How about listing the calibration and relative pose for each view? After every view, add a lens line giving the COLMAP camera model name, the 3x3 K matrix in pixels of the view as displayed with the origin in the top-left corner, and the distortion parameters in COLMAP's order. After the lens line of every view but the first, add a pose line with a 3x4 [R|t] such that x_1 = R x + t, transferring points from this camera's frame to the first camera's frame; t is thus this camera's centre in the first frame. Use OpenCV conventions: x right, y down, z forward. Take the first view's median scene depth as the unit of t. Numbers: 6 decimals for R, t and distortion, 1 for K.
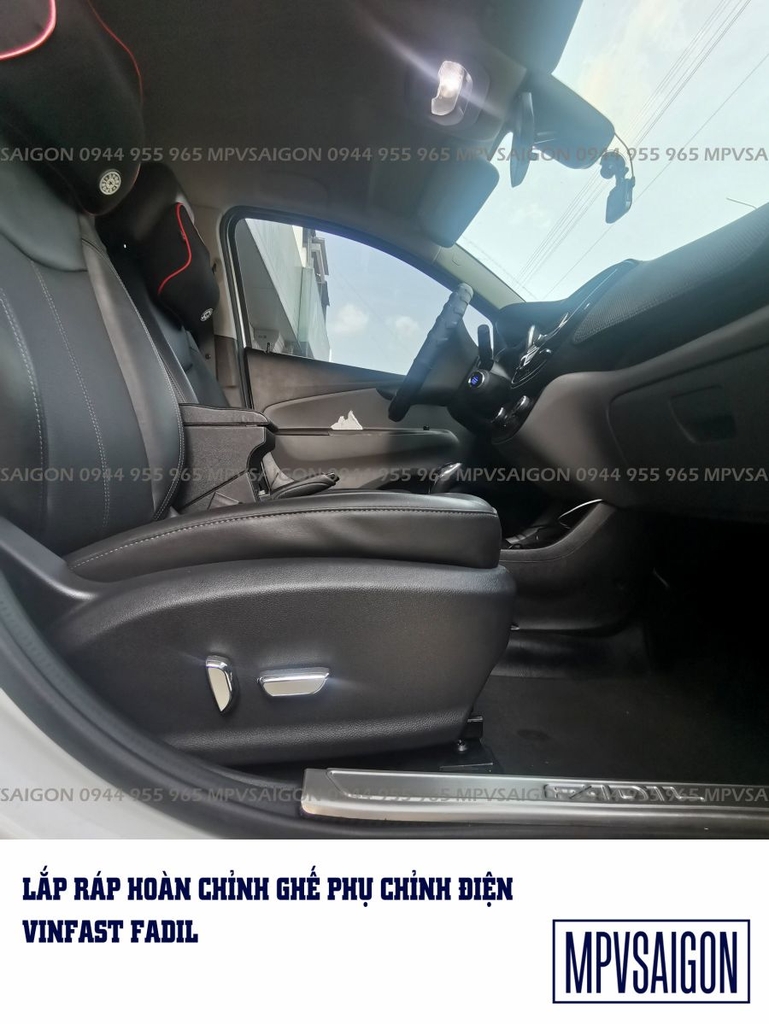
lens RADIAL K [[516.5, 0, 381.4], [0, 516.5, 513.7], [0, 0, 1]] dist [0.004634, 0.000232]
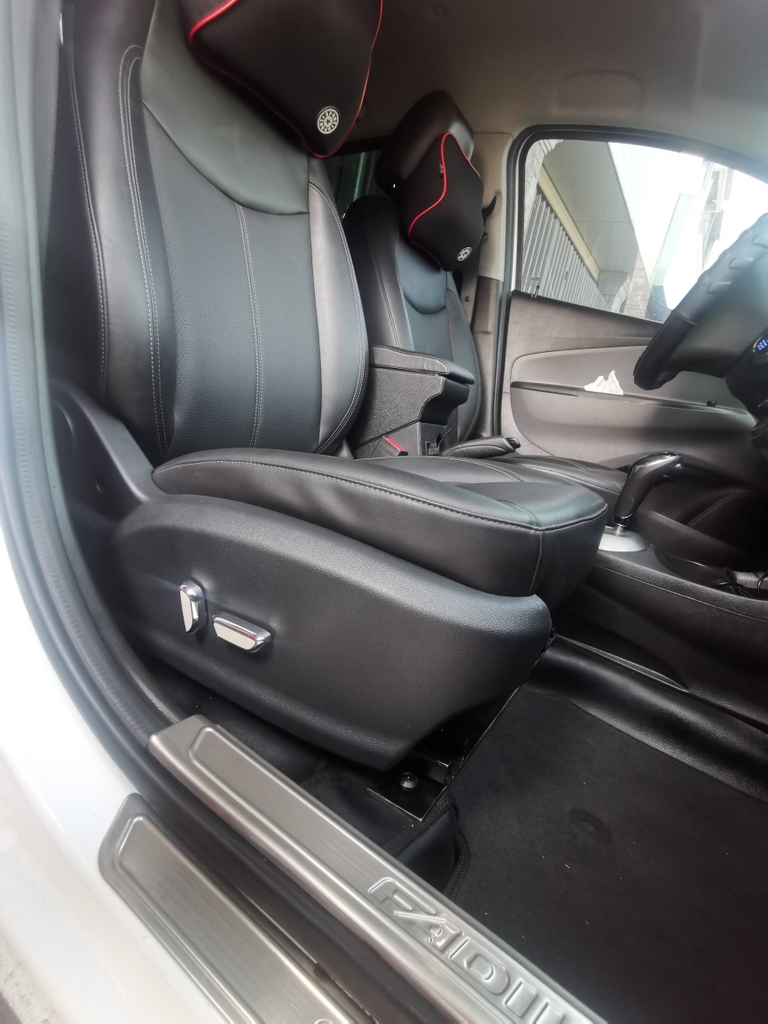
lens RADIAL K [[516.5, 0, 383.7], [0, 516.5, 510.7], [0, 0, 1]] dist [0.004634, 0.000232]
pose [[0.810606, 0.249330, -0.529861, 0.223382], [-0.199930, 0.968295, 0.149775, -0.046854], [0.550405, -0.015473, 0.834754, 0.137477]]
